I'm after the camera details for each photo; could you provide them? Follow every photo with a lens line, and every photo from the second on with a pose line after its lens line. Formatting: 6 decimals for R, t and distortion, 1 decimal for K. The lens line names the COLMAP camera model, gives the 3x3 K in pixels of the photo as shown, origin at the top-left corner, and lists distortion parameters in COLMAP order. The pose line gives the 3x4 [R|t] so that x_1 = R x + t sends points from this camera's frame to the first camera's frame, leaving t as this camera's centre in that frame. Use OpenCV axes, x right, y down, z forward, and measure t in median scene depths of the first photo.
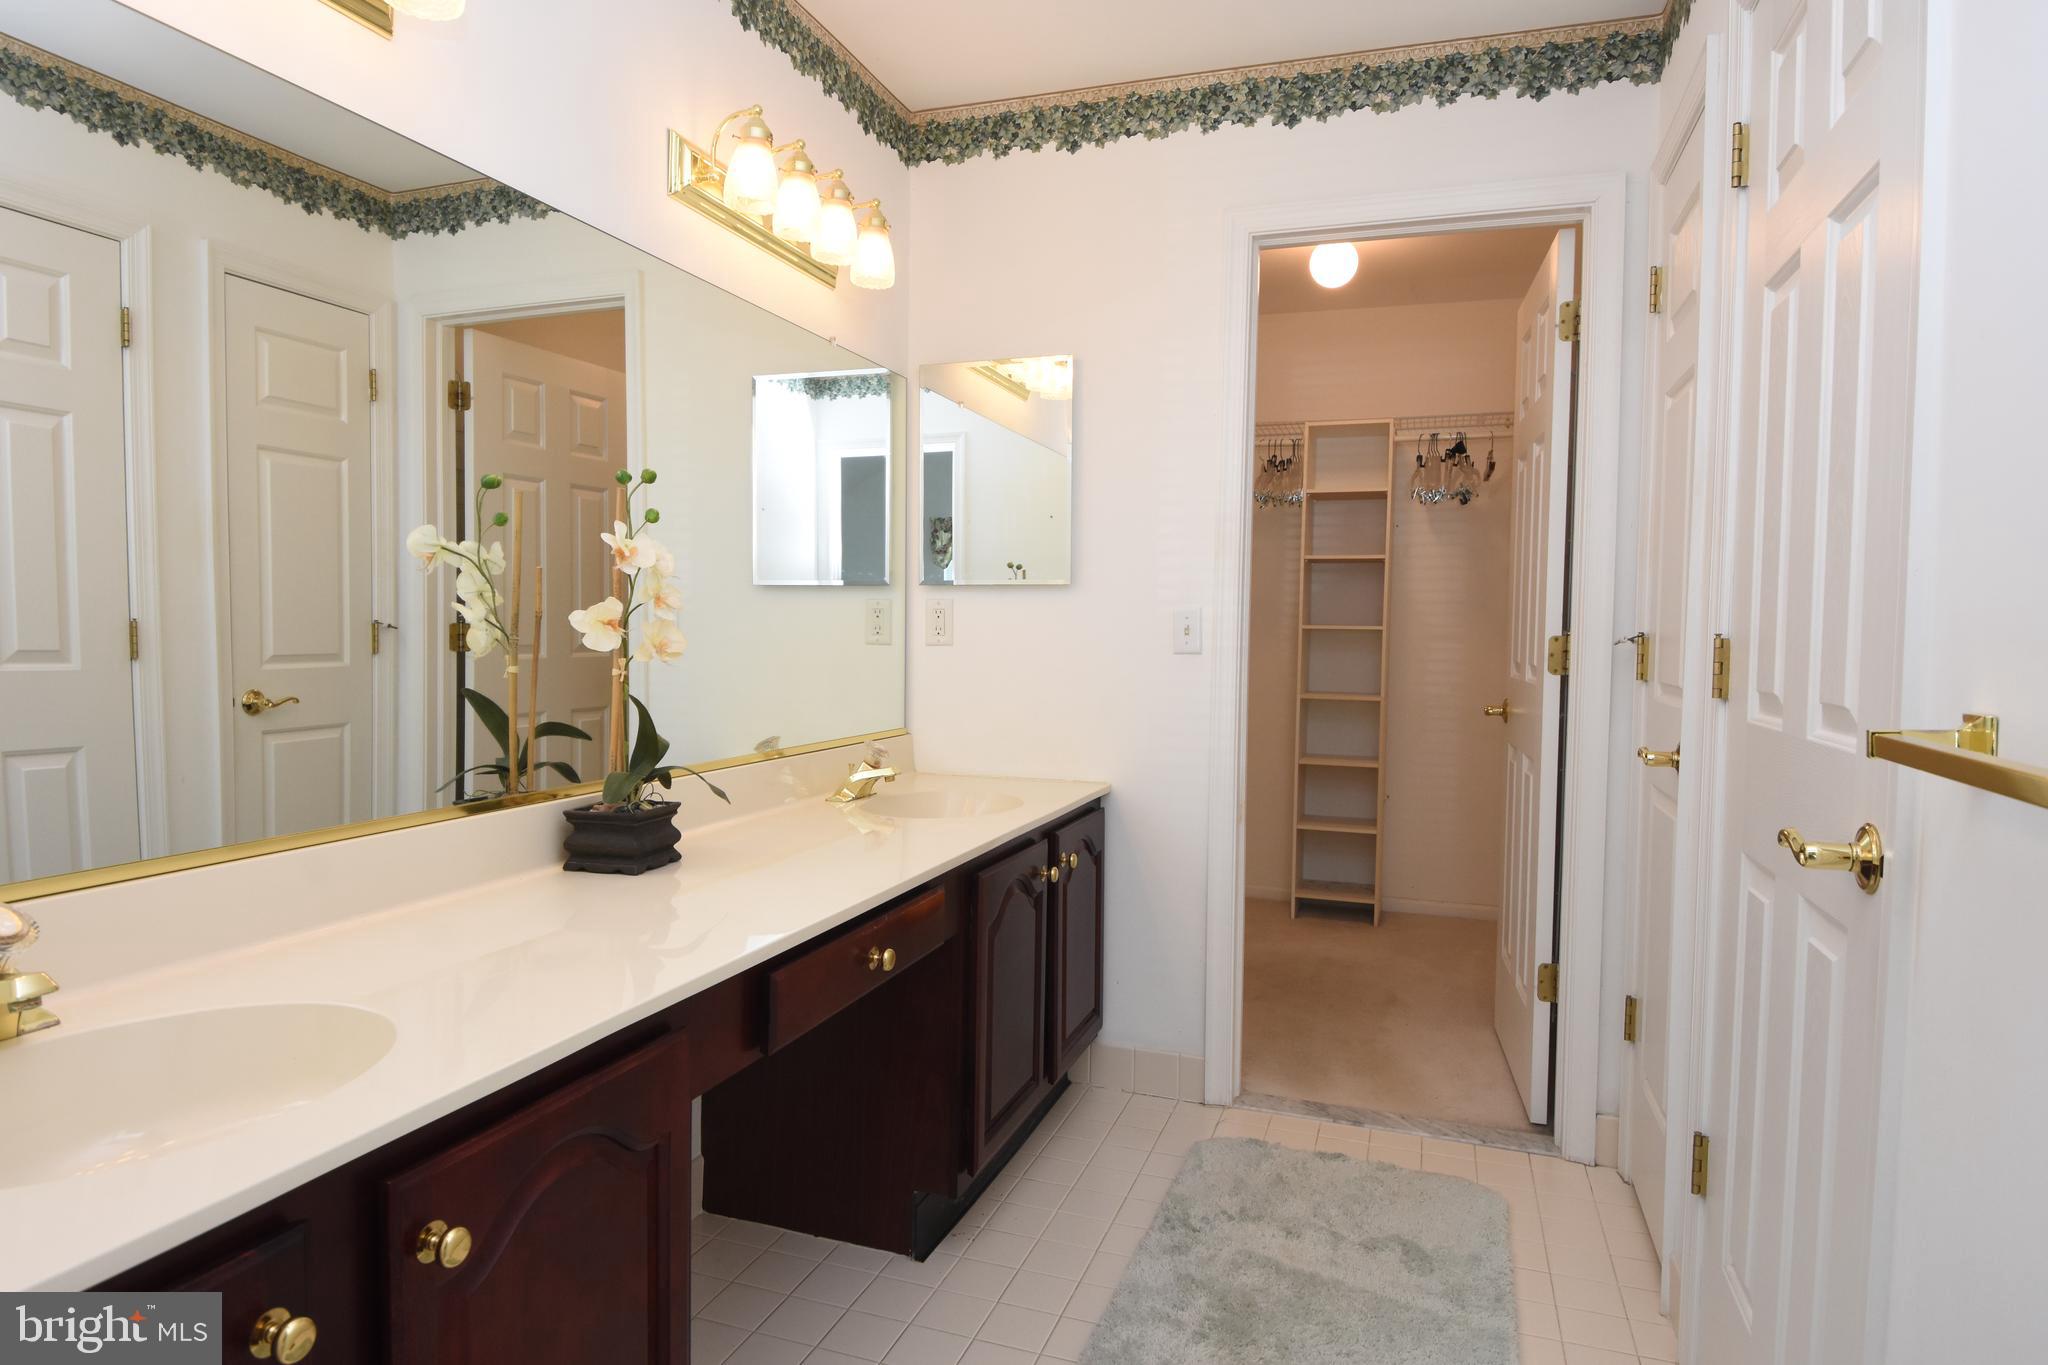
lens RADIAL K [[1207.8, 0, 1022.7], [0, 1207.8, 682.6], [0, 0, 1]] dist [0.001155, -0.008867]
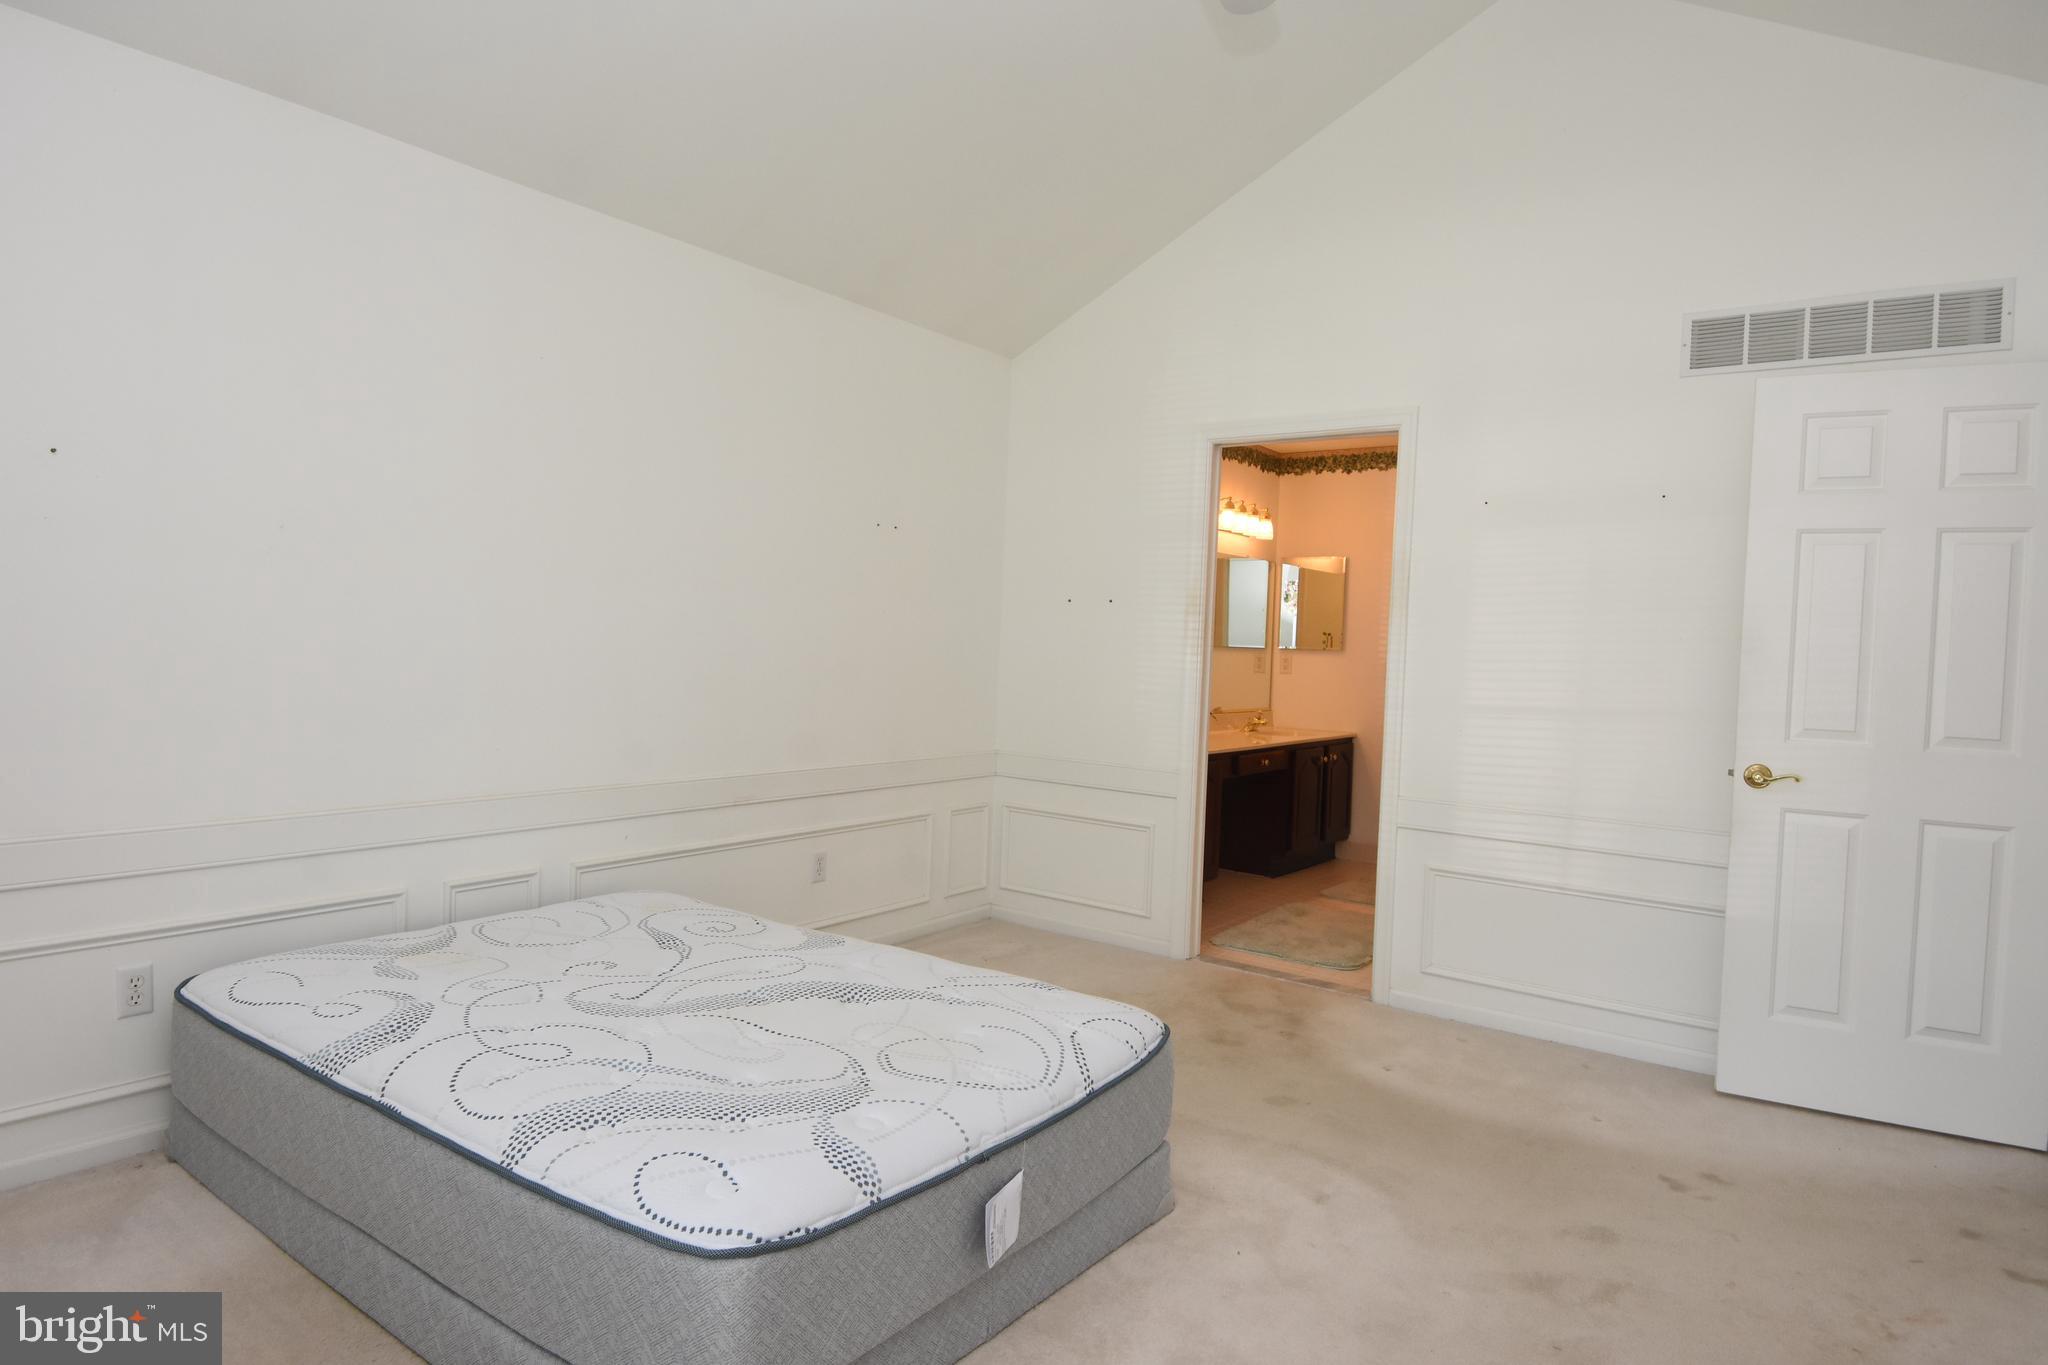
lens RADIAL K [[1207.8, 0, 1026.1], [0, 1207.8, 681.9], [0, 0, 1]] dist [0.001155, -0.008867]
pose [[0.960586, 0.031266, -0.276217, 0.102018], [-0.035826, 0.999292, -0.011477, 0.030501], [0.275663, 0.020920, 0.961027, -1.501157]]
